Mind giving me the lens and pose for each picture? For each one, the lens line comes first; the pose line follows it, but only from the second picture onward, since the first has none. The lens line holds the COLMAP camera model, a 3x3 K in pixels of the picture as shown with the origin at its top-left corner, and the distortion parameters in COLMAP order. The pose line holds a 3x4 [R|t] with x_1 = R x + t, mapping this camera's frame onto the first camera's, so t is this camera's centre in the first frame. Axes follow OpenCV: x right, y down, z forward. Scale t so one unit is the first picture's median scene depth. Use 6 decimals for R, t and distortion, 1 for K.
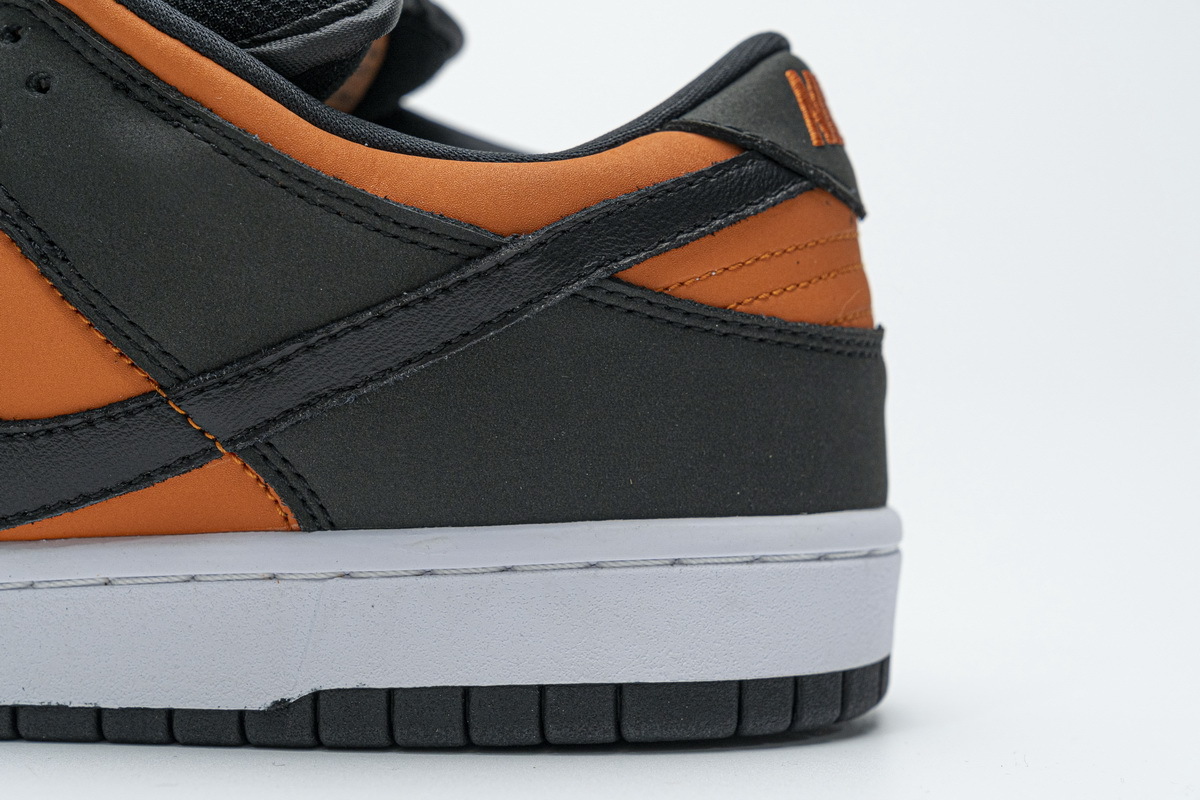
lens RADIAL K [[2277.0, 0, 572.7], [0, 2277.0, 367.1], [0, 0, 1]] dist [-0.016256, 0.000000]
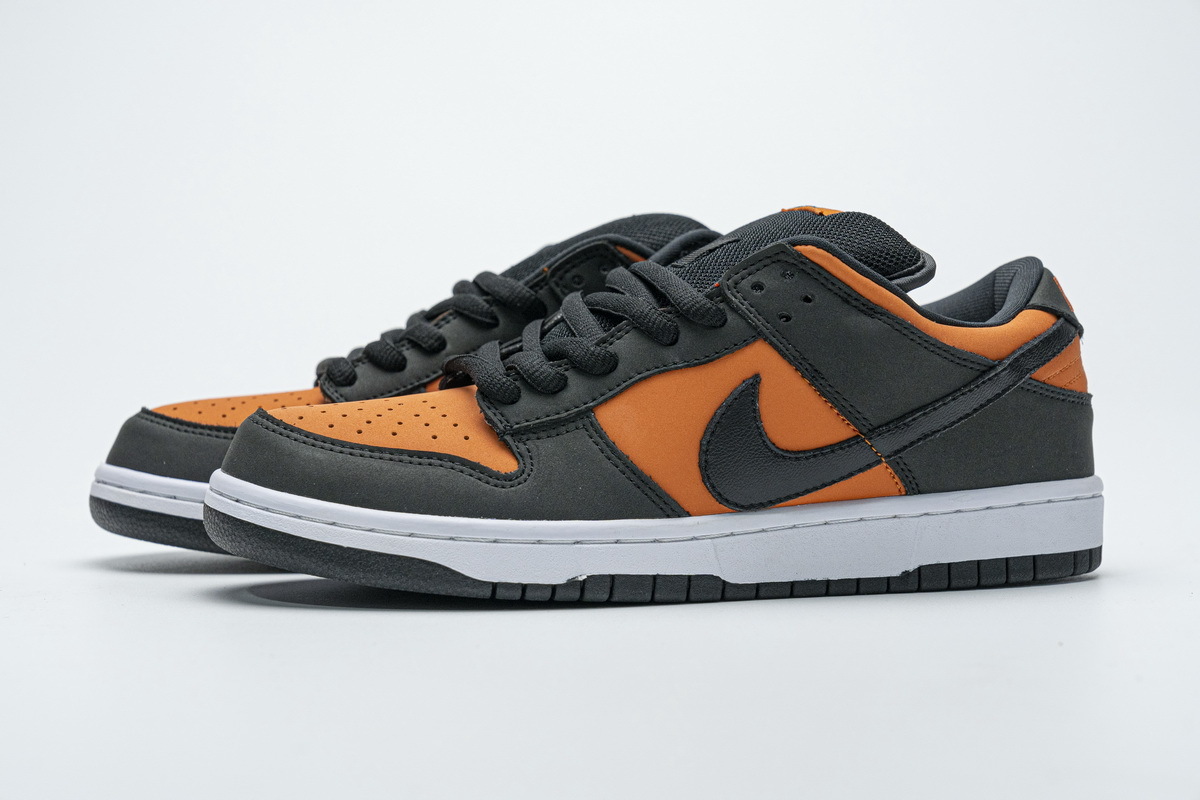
lens RADIAL K [[2277.0, 0, 607.3], [0, 2277.0, 400.3], [0, 0, 1]] dist [-0.016256, 0.000000]
pose [[0.946042, -0.033744, 0.322282, -1.125867], [0.030126, 0.999415, 0.016207, -0.066860], [-0.322640, -0.005623, 0.946505, -1.025740]]
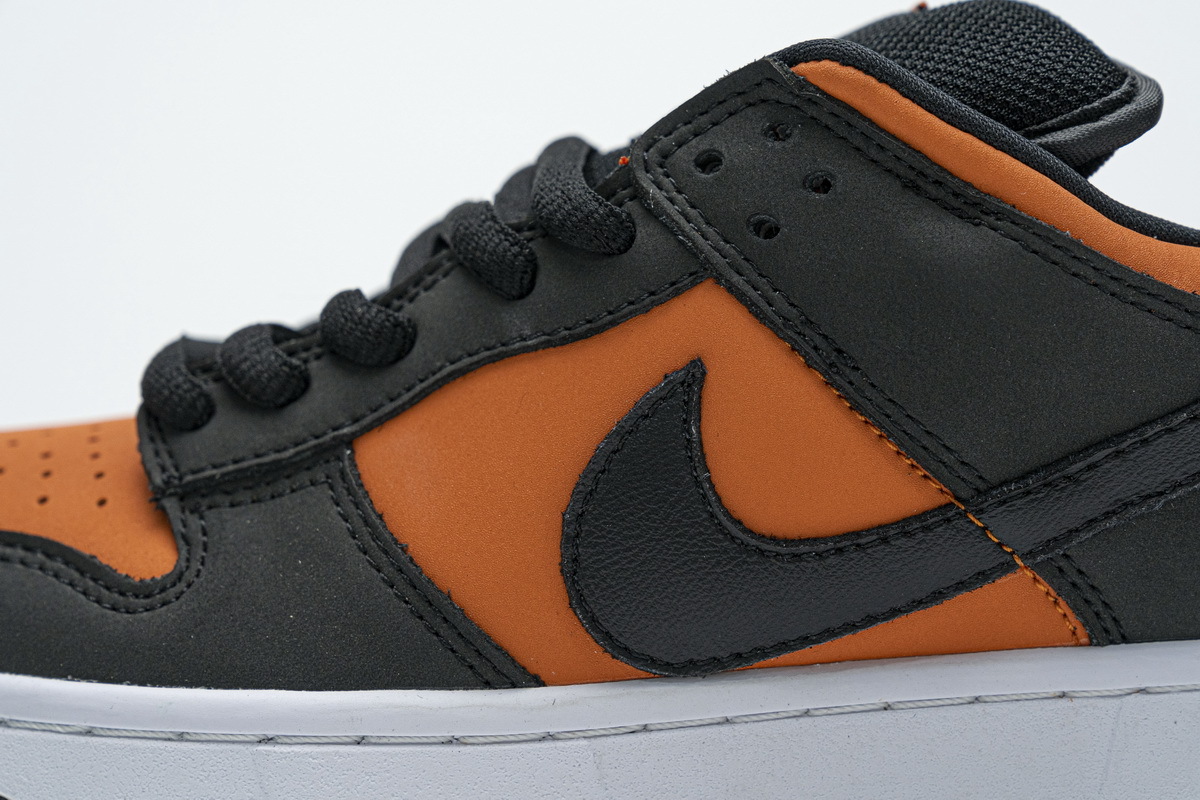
lens RADIAL K [[2277.0, 0, 597.0], [0, 2277.0, 404.8], [0, 0, 1]] dist [-0.016256, 0.000000]
pose [[0.999441, -0.031163, 0.012144, -0.338372], [0.031388, 0.999330, -0.018835, -0.017248], [-0.011549, 0.019206, 0.999749, 0.052861]]
